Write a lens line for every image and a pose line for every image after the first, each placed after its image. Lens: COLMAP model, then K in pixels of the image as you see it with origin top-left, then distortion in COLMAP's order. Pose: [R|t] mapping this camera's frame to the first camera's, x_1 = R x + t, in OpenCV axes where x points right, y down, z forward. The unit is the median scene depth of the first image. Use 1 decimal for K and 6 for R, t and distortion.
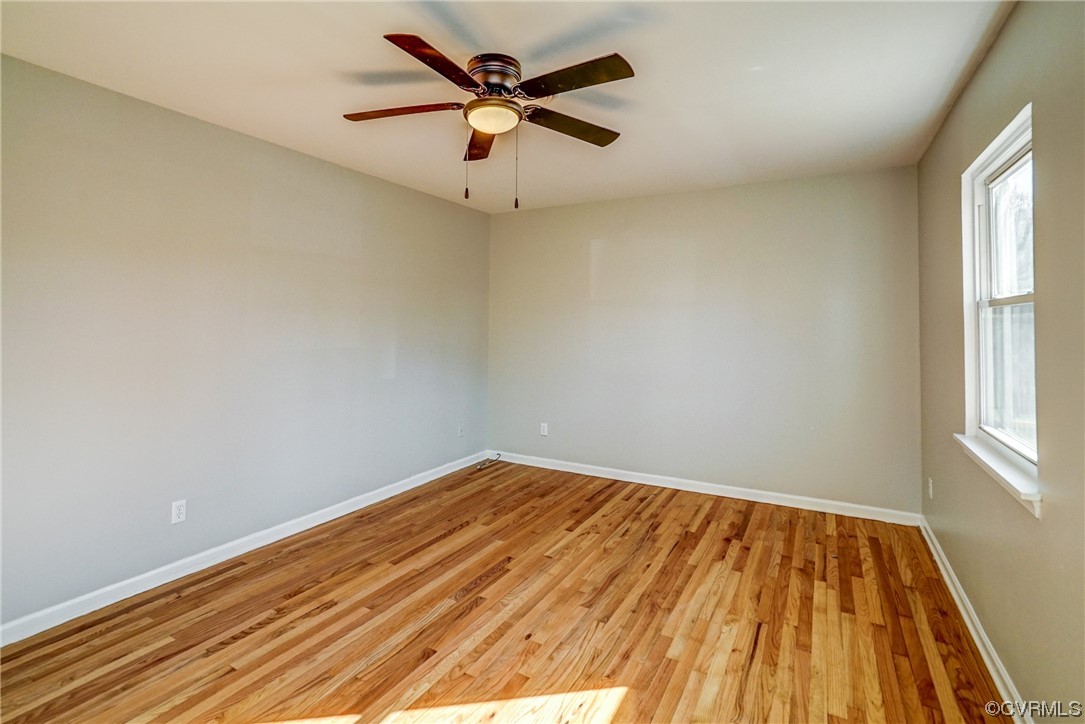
lens RADIAL K [[519.2, 0, 540.3], [0, 519.2, 317.5], [0, 0, 1]] dist [-0.047481, 0.019693]
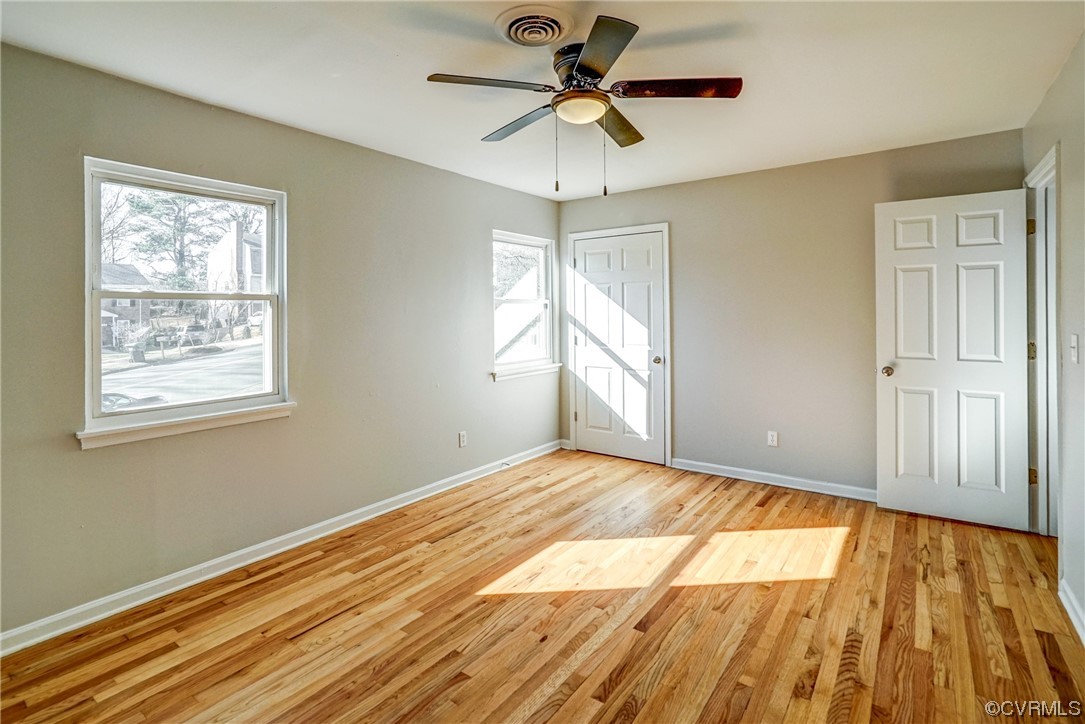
lens RADIAL K [[519.2, 0, 540.3], [0, 519.2, 317.5], [0, 0, 1]] dist [-0.047481, 0.019693]
pose [[-0.990314, -0.001053, 0.138839, -0.138460], [-0.001615, 0.999991, -0.003936, 0.021257], [-0.138834, -0.004122, -0.990307, 1.802790]]
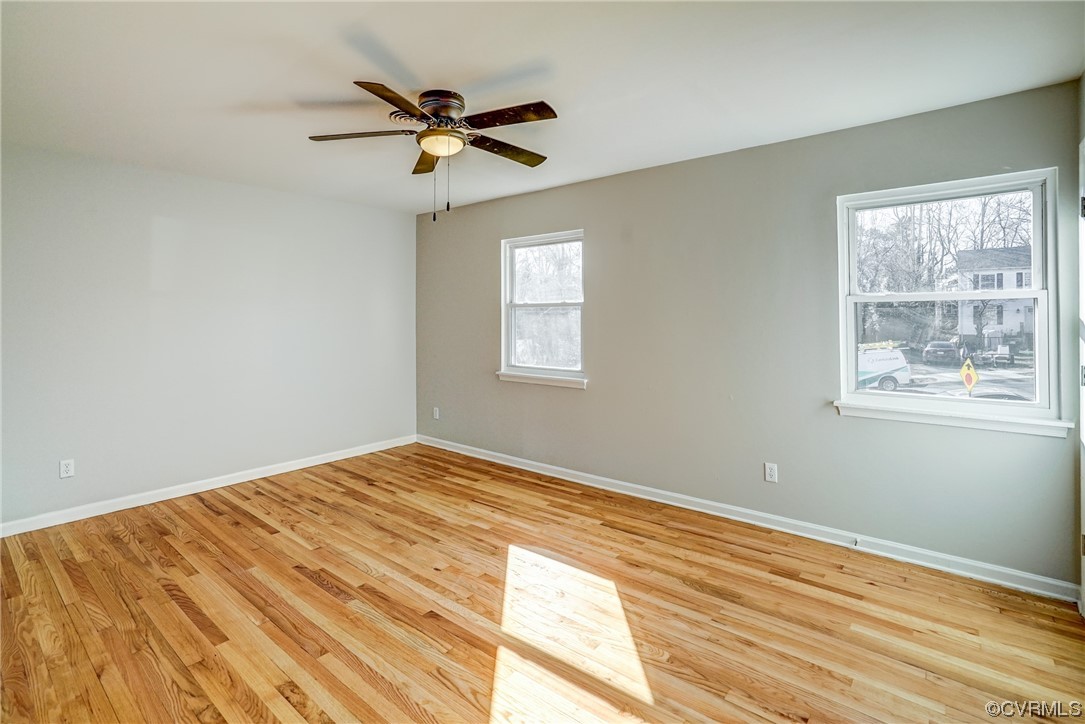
lens RADIAL K [[506.6, 0, 529.4], [0, 506.6, 310.7], [0, 0, 1]] dist [-0.032377, 0.011458]
pose [[0.186991, 0.002168, 0.982359, -1.093268], [-0.008901, 0.999960, -0.000513, -0.007515], [-0.982321, -0.008648, 0.187003, 0.511913]]
